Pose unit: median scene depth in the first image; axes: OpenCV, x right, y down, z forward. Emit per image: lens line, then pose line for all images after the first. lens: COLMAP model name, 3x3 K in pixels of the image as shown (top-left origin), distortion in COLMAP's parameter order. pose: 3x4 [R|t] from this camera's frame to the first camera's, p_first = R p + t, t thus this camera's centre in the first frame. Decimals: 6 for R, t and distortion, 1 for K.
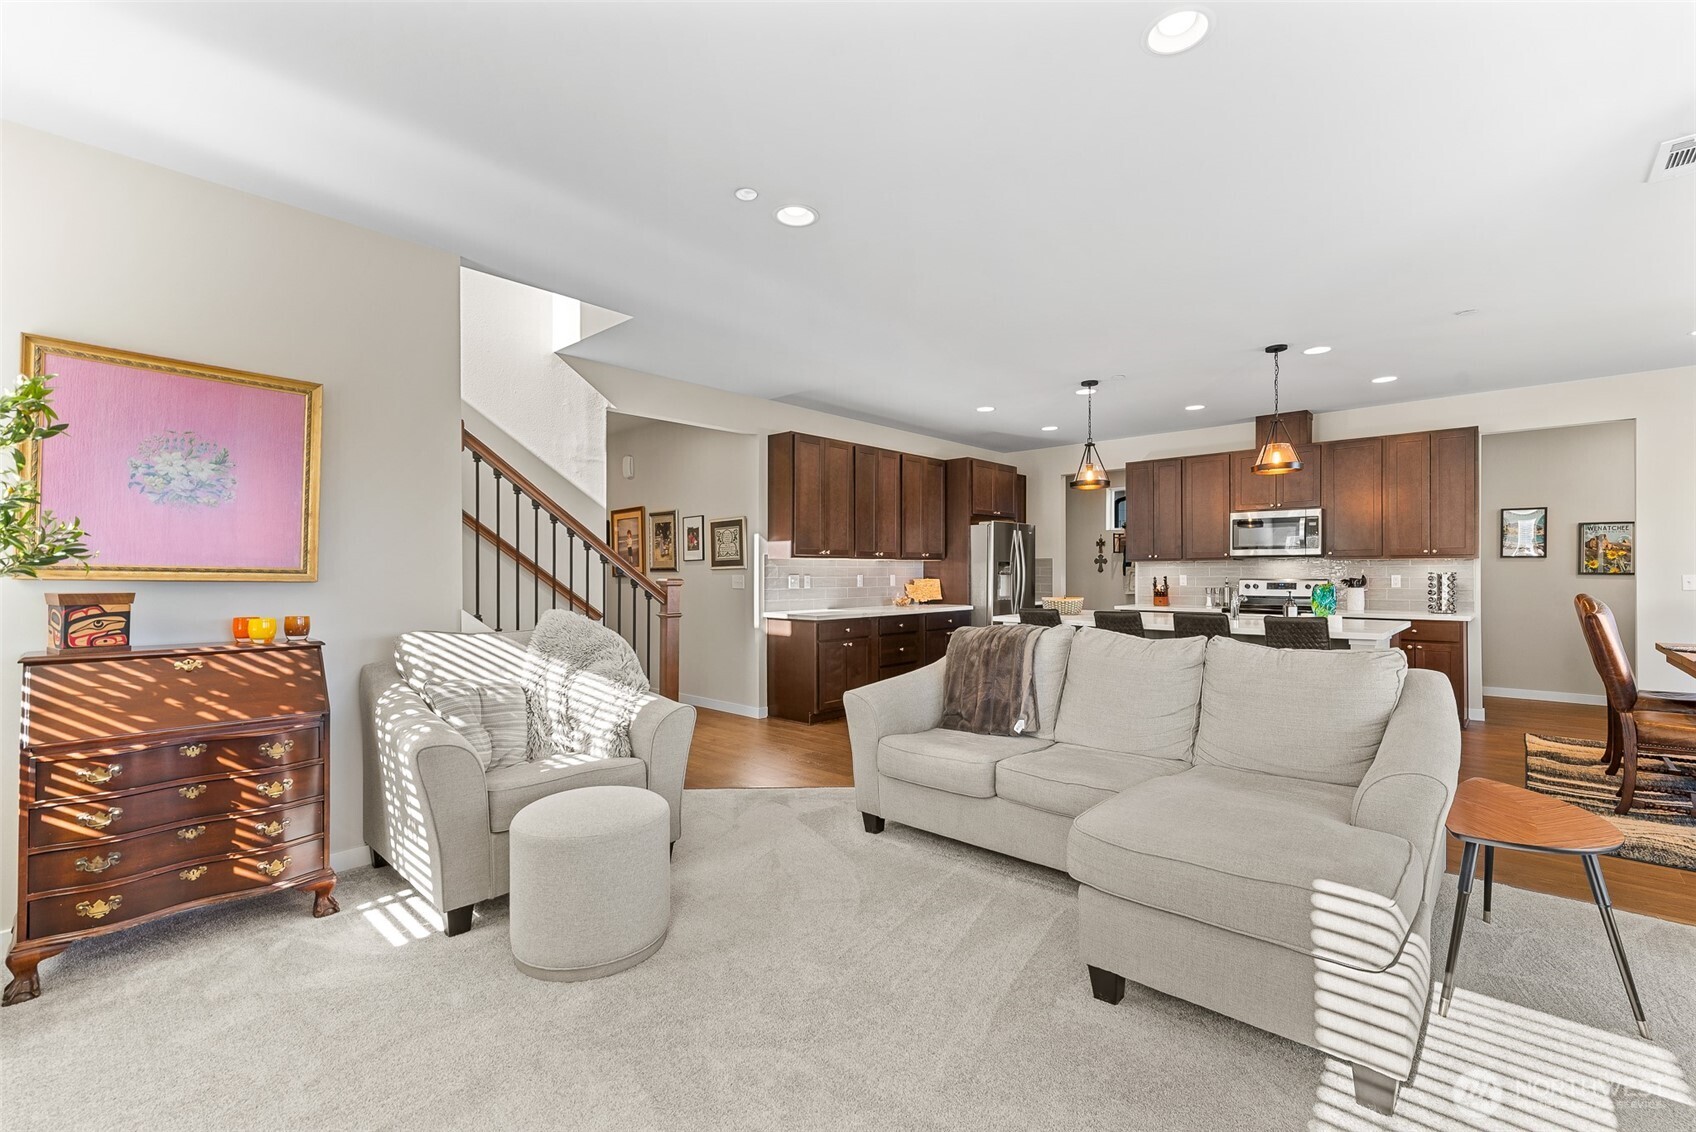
lens RADIAL K [[738.4, 0, 856.7], [0, 738.4, 572.3], [0, 0, 1]] dist [0.001674, 0.000633]
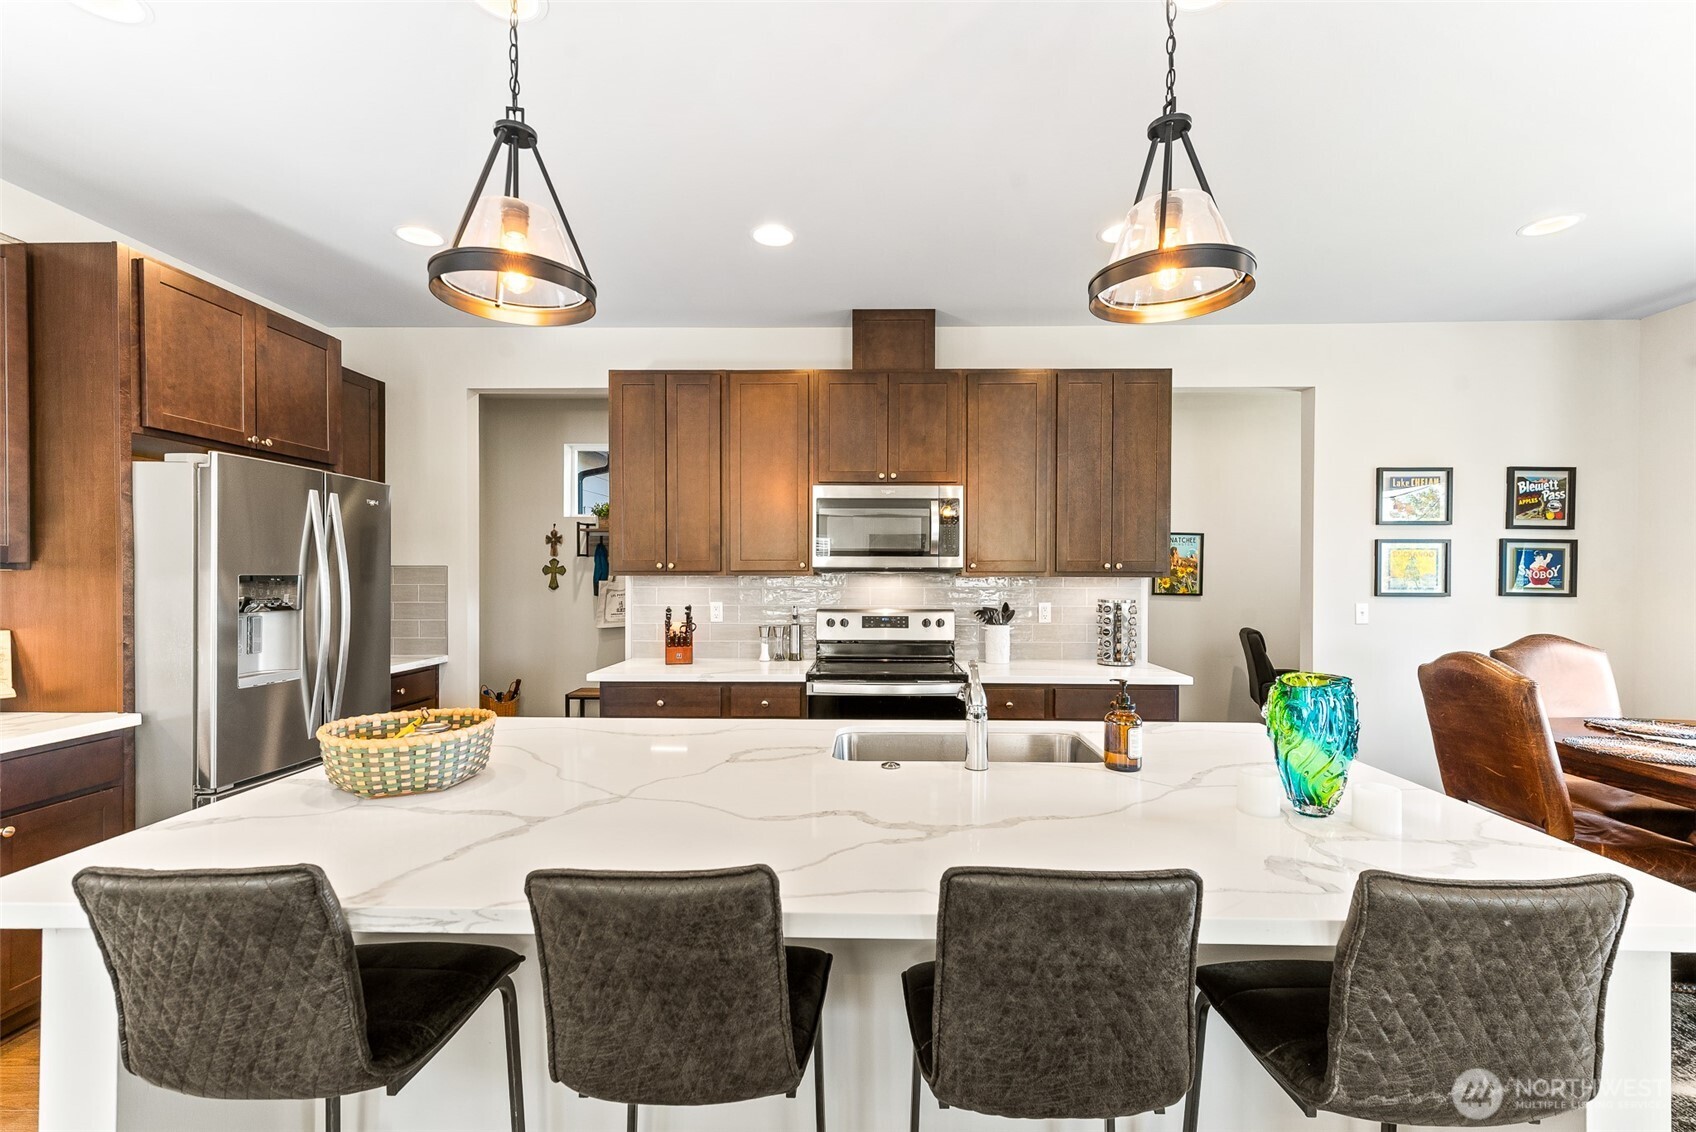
lens RADIAL K [[721.2, 0, 862.1], [0, 721.2, 578.2], [0, 0, 1]] dist [0.001807, 0.000070]
pose [[0.748740, 0.001225, 0.662862, 0.195072], [-0.004440, 0.999985, 0.003168, -0.016439], [-0.662849, -0.005315, 0.748735, 0.596300]]
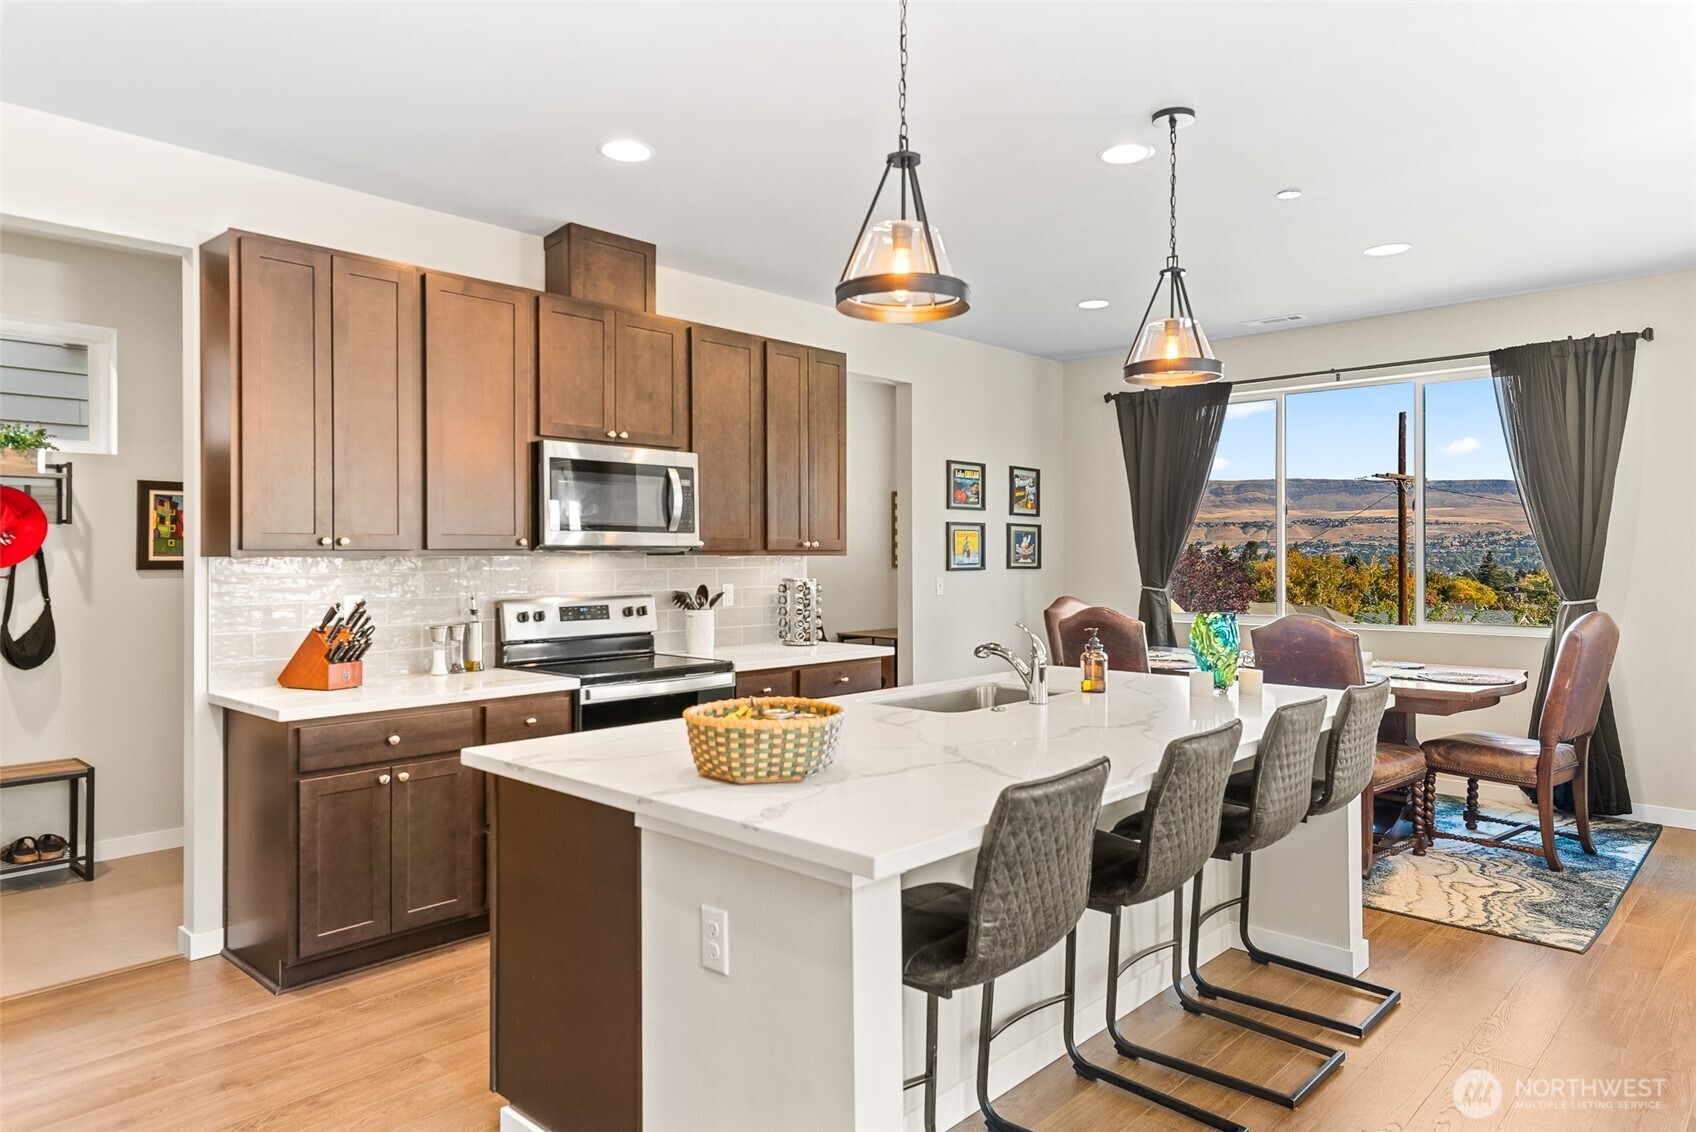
lens RADIAL K [[1056.6, 0, 871.2], [0, 1056.6, 557.6], [0, 0, 1]] dist [0.001358, 0.001173]
pose [[-0.009635, -0.000914, 0.999953, -0.077279], [0.002932, 0.999995, 0.000942, -0.015482], [-0.999949, 0.002941, -0.009632, 0.826479]]
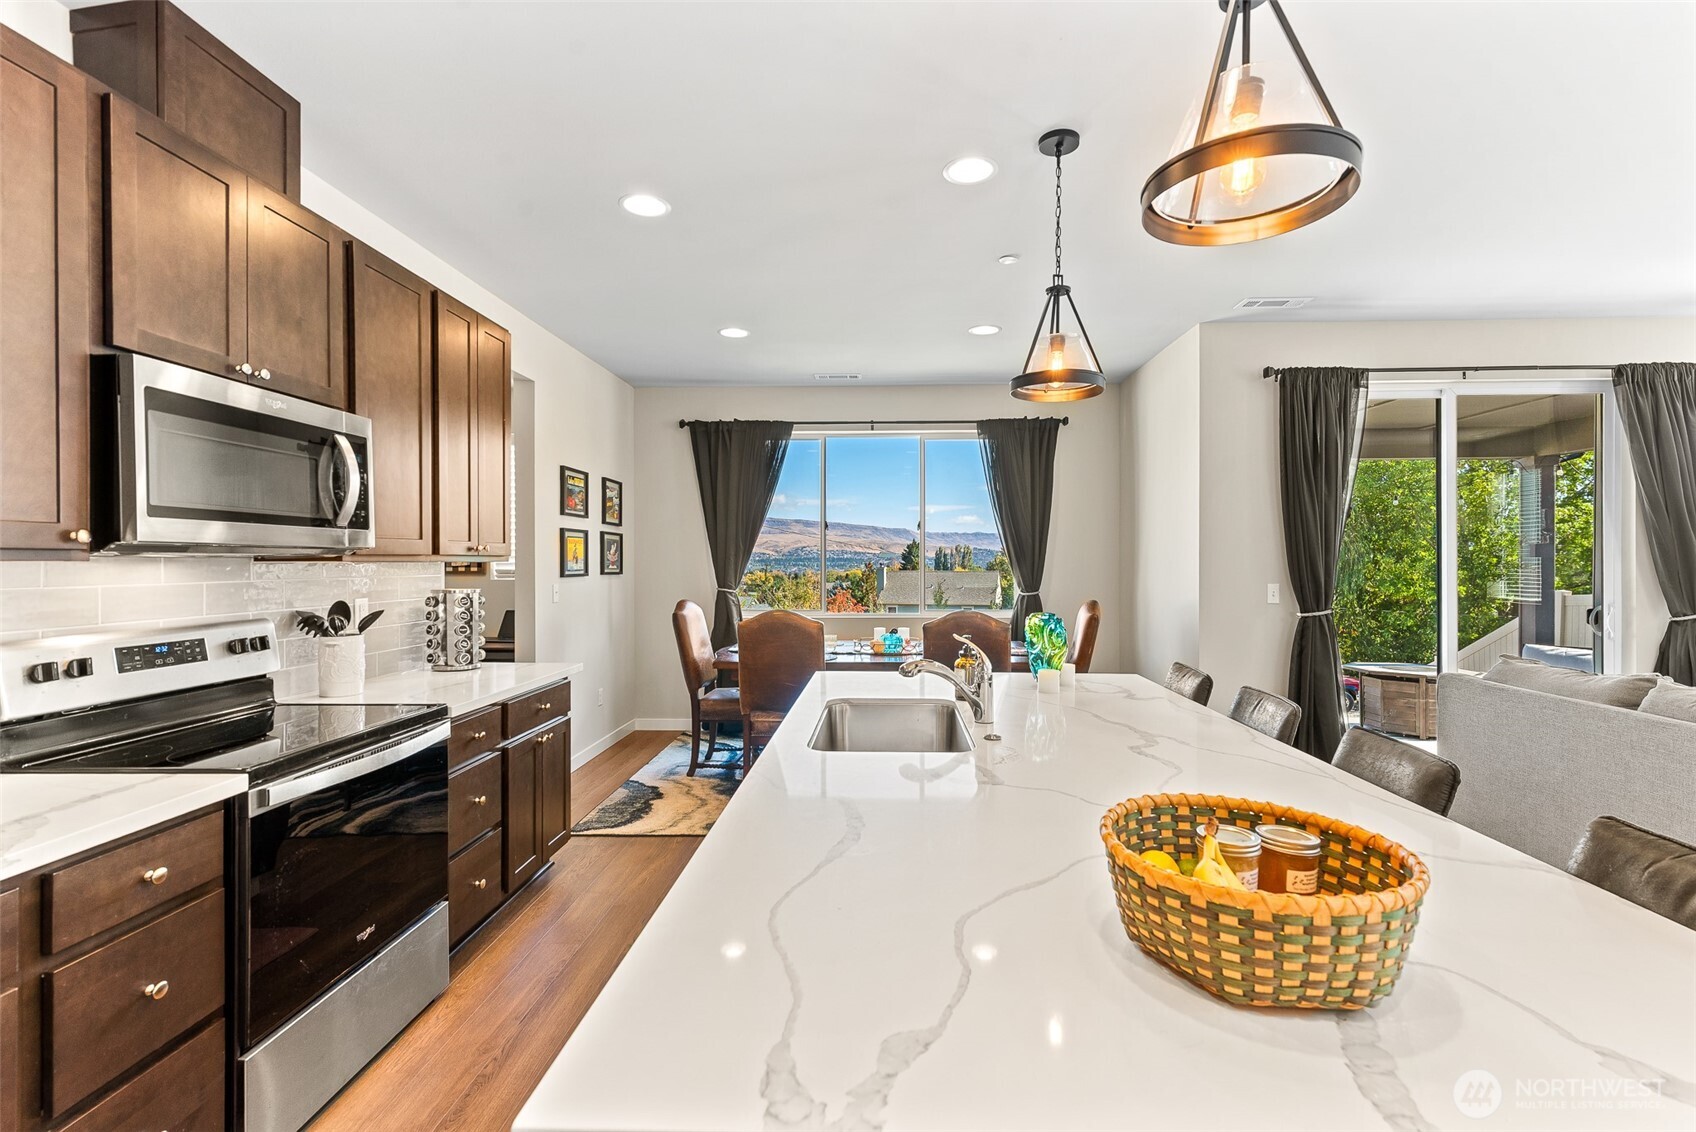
lens RADIAL K [[750.9, 0, 851.8], [0, 750.9, 563.5], [0, 0, 1]] dist [0.000933, 0.000259]
pose [[-0.642517, -0.003054, 0.766265, 0.188360], [-0.001529, 0.999995, 0.002703, -0.016937], [-0.766270, 0.000565, -0.642519, 0.979143]]
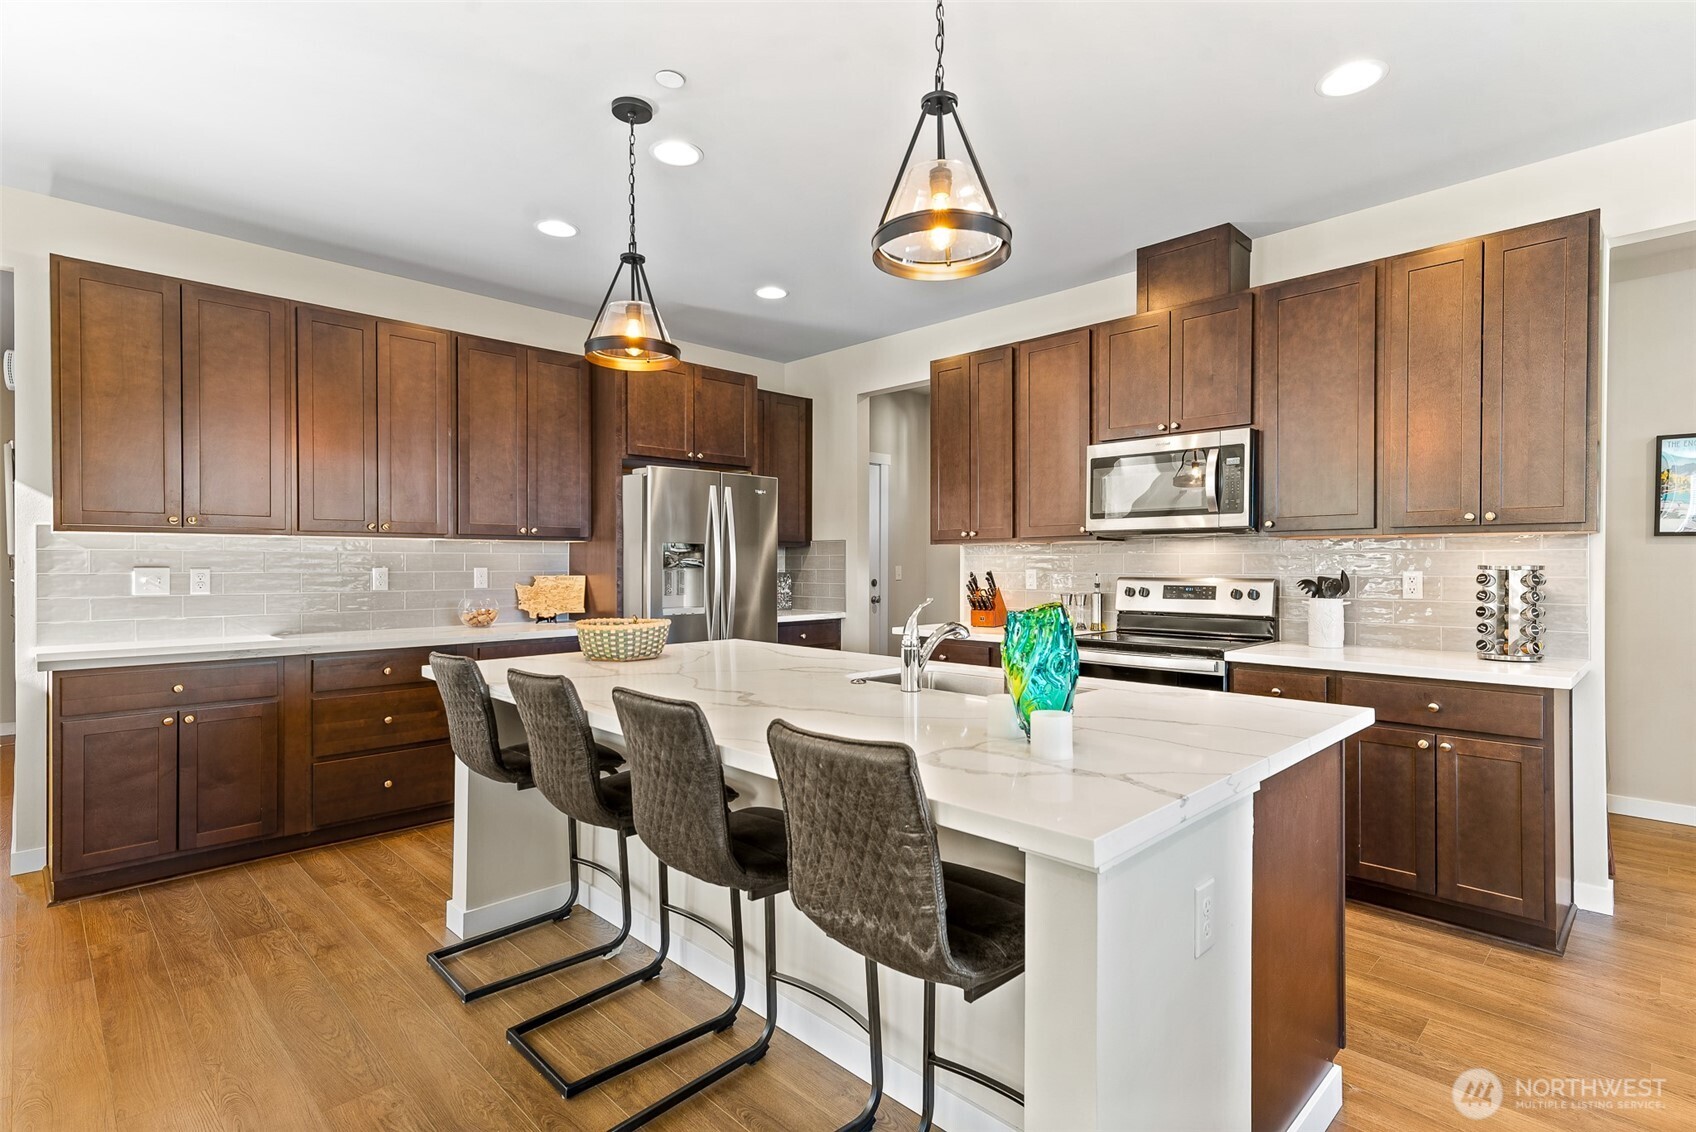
lens RADIAL K [[829.8, 0, 867.4], [0, 829.8, 567.6], [0, 0, 1]] dist [0.014138, 0.000433]
pose [[0.999258, 0.002159, -0.038450, 0.378767], [-0.001961, 0.999985, 0.005191, -0.000340], [0.038461, -0.005112, 0.999247, 0.432576]]
